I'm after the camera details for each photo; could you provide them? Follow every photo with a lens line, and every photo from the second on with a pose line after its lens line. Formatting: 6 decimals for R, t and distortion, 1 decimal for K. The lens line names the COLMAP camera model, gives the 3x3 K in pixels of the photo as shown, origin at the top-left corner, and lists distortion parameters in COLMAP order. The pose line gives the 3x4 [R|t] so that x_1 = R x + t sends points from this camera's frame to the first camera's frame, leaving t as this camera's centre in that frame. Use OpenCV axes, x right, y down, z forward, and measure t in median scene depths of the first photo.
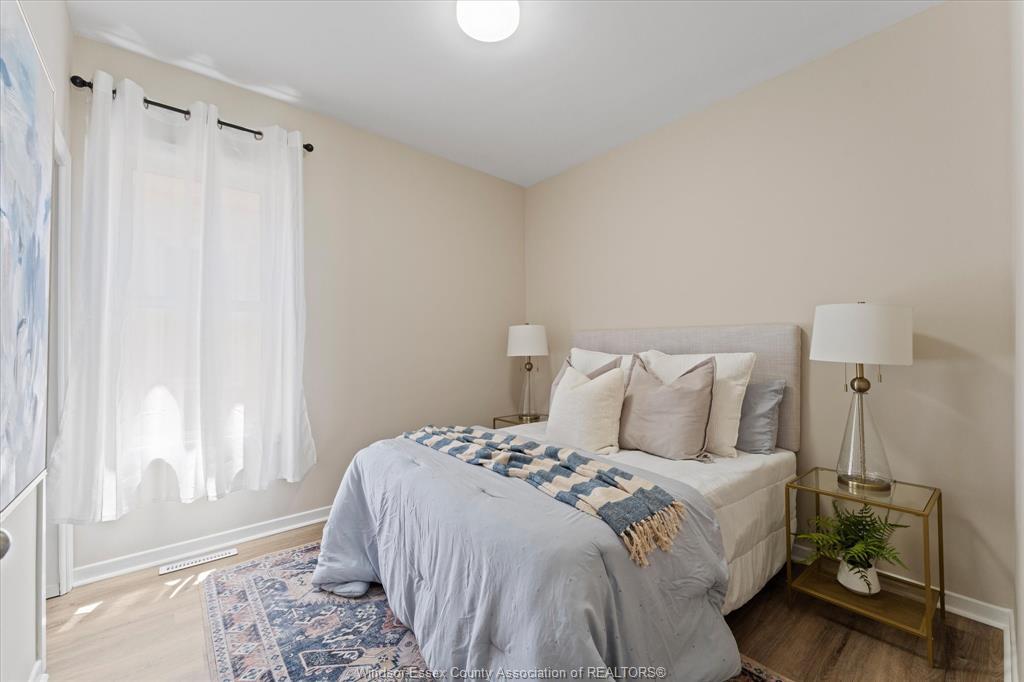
lens RADIAL K [[410.4, 0, 514.2], [0, 410.4, 345.2], [0, 0, 1]] dist [0.000548, -0.000118]
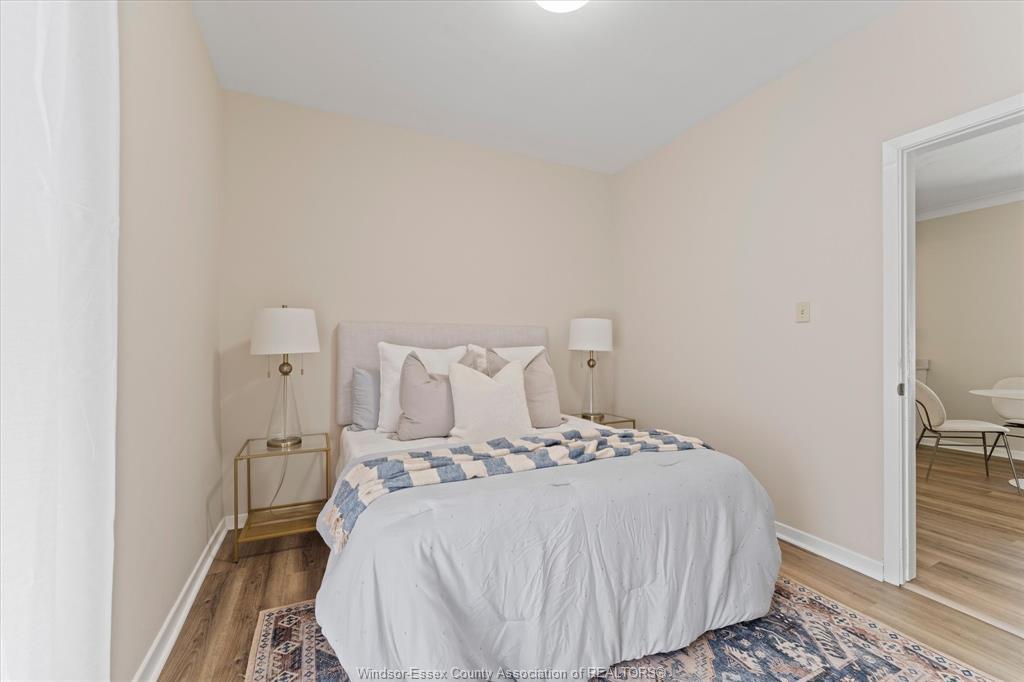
lens RADIAL K [[410.4, 0, 514.2], [0, 410.4, 345.2], [0, 0, 1]] dist [0.000548, -0.000118]
pose [[0.252805, -0.011223, 0.967452, -0.915454], [-0.013462, 0.999795, 0.015116, 0.000979], [-0.967424, -0.016845, 0.252602, 0.908044]]
